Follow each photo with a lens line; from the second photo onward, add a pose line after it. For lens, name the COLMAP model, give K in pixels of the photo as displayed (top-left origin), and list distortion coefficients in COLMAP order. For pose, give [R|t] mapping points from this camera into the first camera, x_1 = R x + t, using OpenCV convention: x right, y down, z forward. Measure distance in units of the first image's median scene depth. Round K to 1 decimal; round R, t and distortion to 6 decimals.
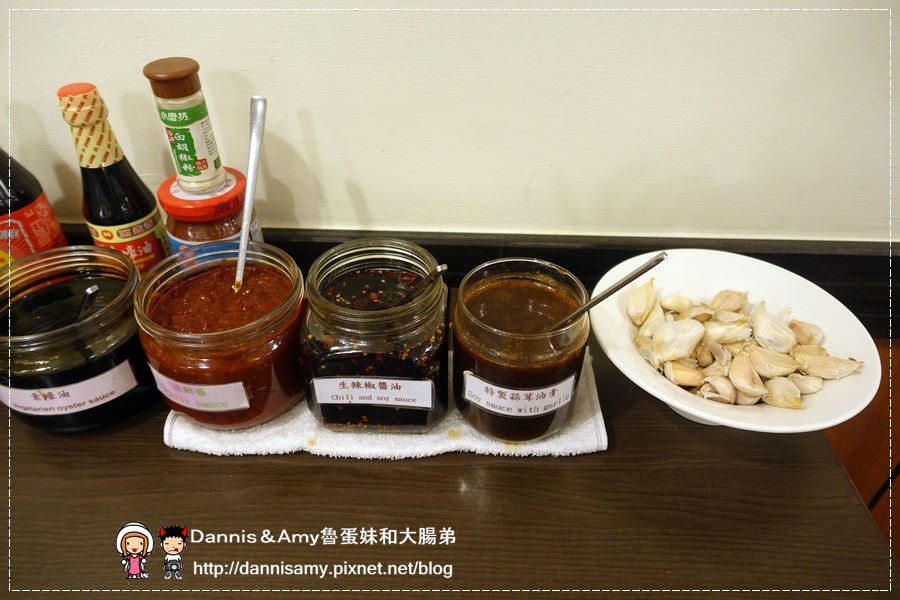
lens RADIAL K [[620.8, 0, 450.0], [0, 620.8, 300.0], [0, 0, 1]] dist [0.000226, -0.002172]
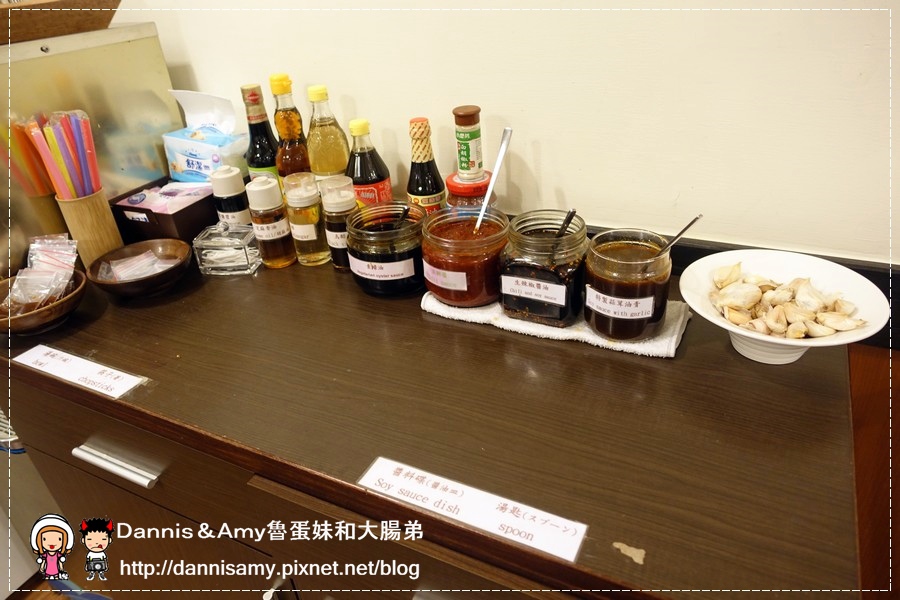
lens RADIAL K [[611.9, 0, 450.0], [0, 611.9, 300.0], [0, 0, 1]] dist [0.007121, 0.000898]
pose [[0.898809, 0.160606, -0.407858, 0.334335], [-0.207697, 0.975420, -0.073607, 0.315578], [0.386011, 0.150870, 0.910073, -0.583256]]
